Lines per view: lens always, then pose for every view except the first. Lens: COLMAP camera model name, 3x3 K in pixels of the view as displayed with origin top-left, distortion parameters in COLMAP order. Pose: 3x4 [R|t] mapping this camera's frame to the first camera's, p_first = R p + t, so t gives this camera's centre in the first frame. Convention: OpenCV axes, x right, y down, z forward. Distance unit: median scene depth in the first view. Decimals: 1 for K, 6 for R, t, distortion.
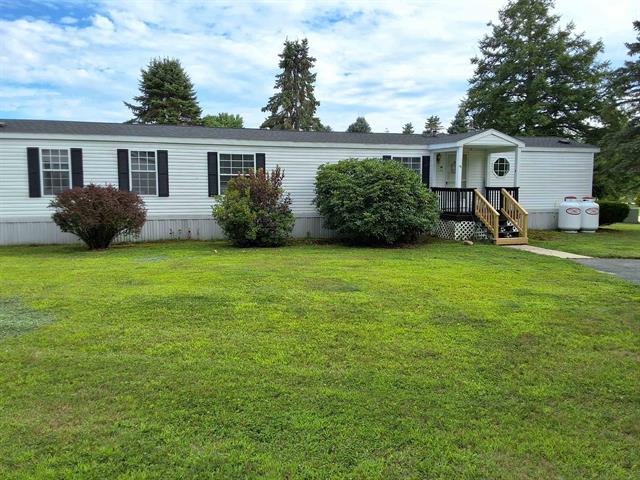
lens RADIAL K [[510.7, 0, 319.6], [0, 510.7, 235.2], [0, 0, 1]] dist [0.127872, -0.203577]
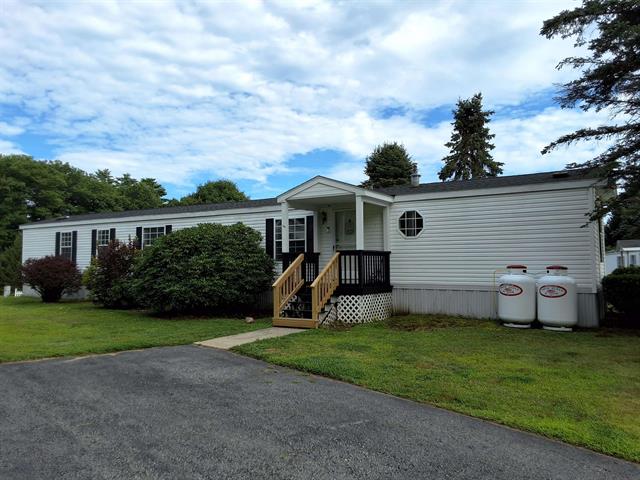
lens RADIAL K [[510.7, 0, 319.6], [0, 510.7, 235.2], [0, 0, 1]] dist [0.127872, -0.203577]
pose [[0.656578, -0.048728, -0.752683, 0.793866], [-0.068391, 0.989954, -0.123747, -0.020046], [0.751151, 0.132726, 0.646649, 0.452237]]
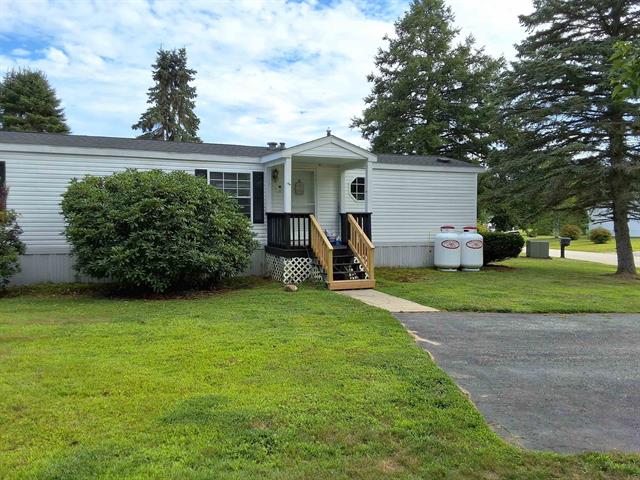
lens RADIAL K [[510.7, 0, 319.6], [0, 510.7, 235.2], [0, 0, 1]] dist [0.127872, -0.203577]
pose [[0.995951, -0.001172, 0.089893, 0.217079], [0.007199, 0.997744, -0.066750, -0.008658], [-0.089612, 0.067127, 0.993712, 0.231057]]
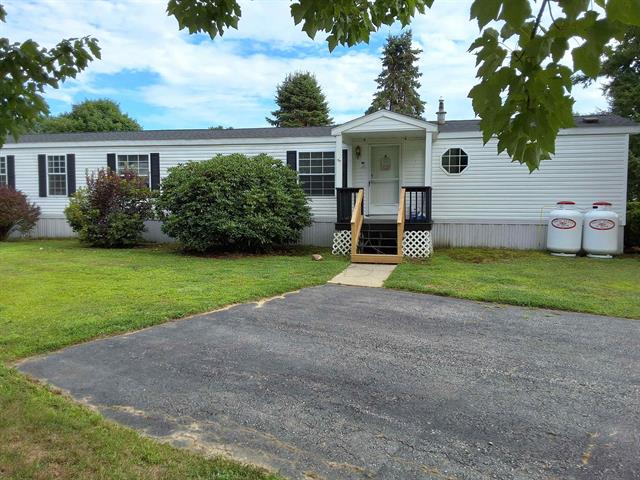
lens RADIAL K [[510.7, 0, 319.6], [0, 510.7, 235.2], [0, 0, 1]] dist [0.127872, -0.203577]
pose [[0.855302, 0.038272, -0.516714, 0.566590], [-0.051297, 0.998623, -0.010944, -0.008348], [0.515584, 0.035866, 0.856088, 0.279783]]
